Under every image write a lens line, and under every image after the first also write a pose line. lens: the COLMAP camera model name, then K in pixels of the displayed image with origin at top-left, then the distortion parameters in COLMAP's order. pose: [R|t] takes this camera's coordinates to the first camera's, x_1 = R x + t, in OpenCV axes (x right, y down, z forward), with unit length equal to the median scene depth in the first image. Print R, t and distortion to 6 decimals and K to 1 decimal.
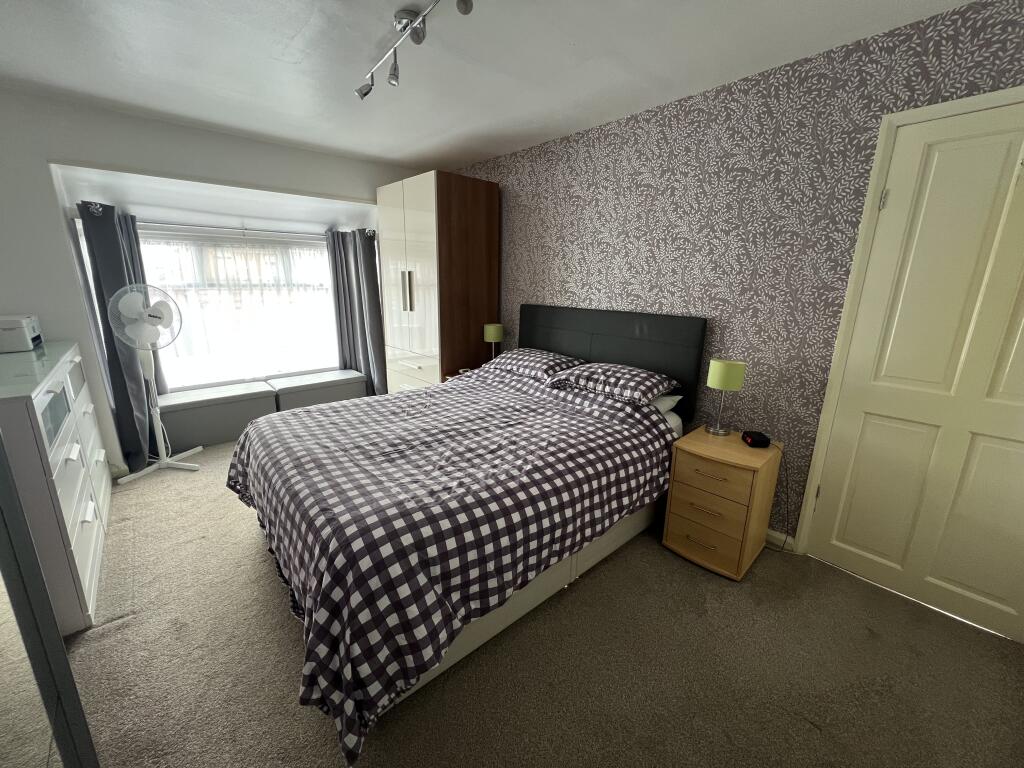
lens RADIAL K [[411.2, 0, 504.5], [0, 411.2, 380.3], [0, 0, 1]] dist [-0.002352, 0.000432]
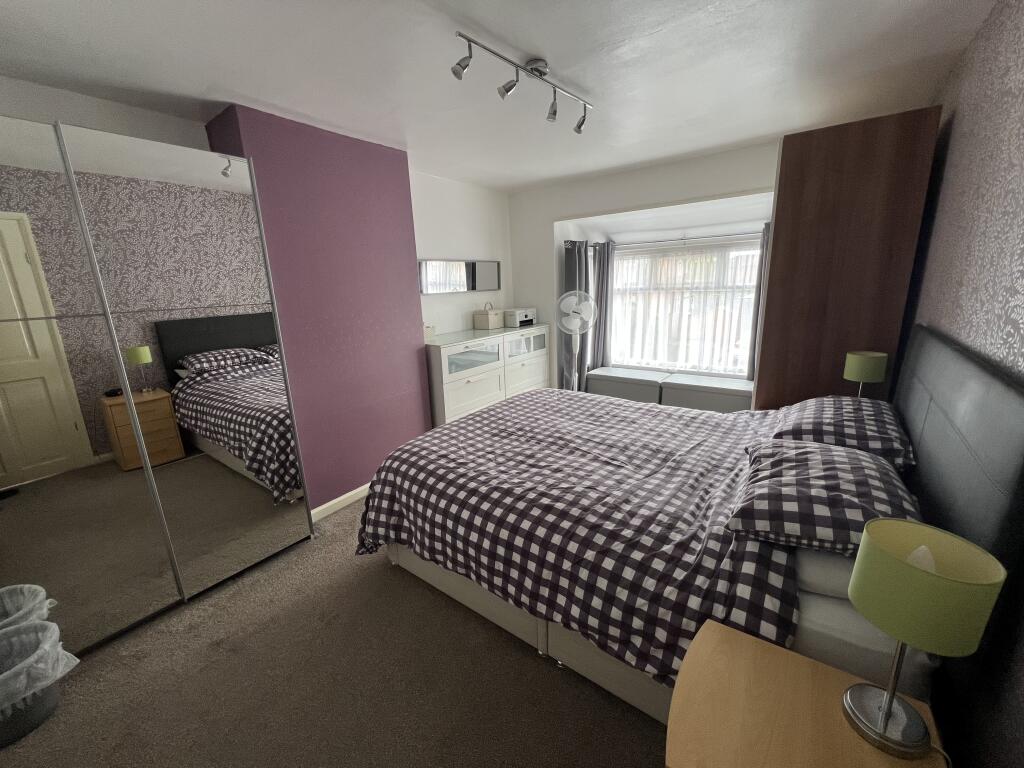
lens RADIAL K [[411.2, 0, 509.8], [0, 411.2, 377.3], [0, 0, 1]] dist [-0.002352, 0.000432]
pose [[0.204876, 0.202898, -0.957527, 0.747256], [-0.196392, 0.966905, 0.162865, -0.158783], [0.958883, 0.154683, 0.237943, 0.580228]]
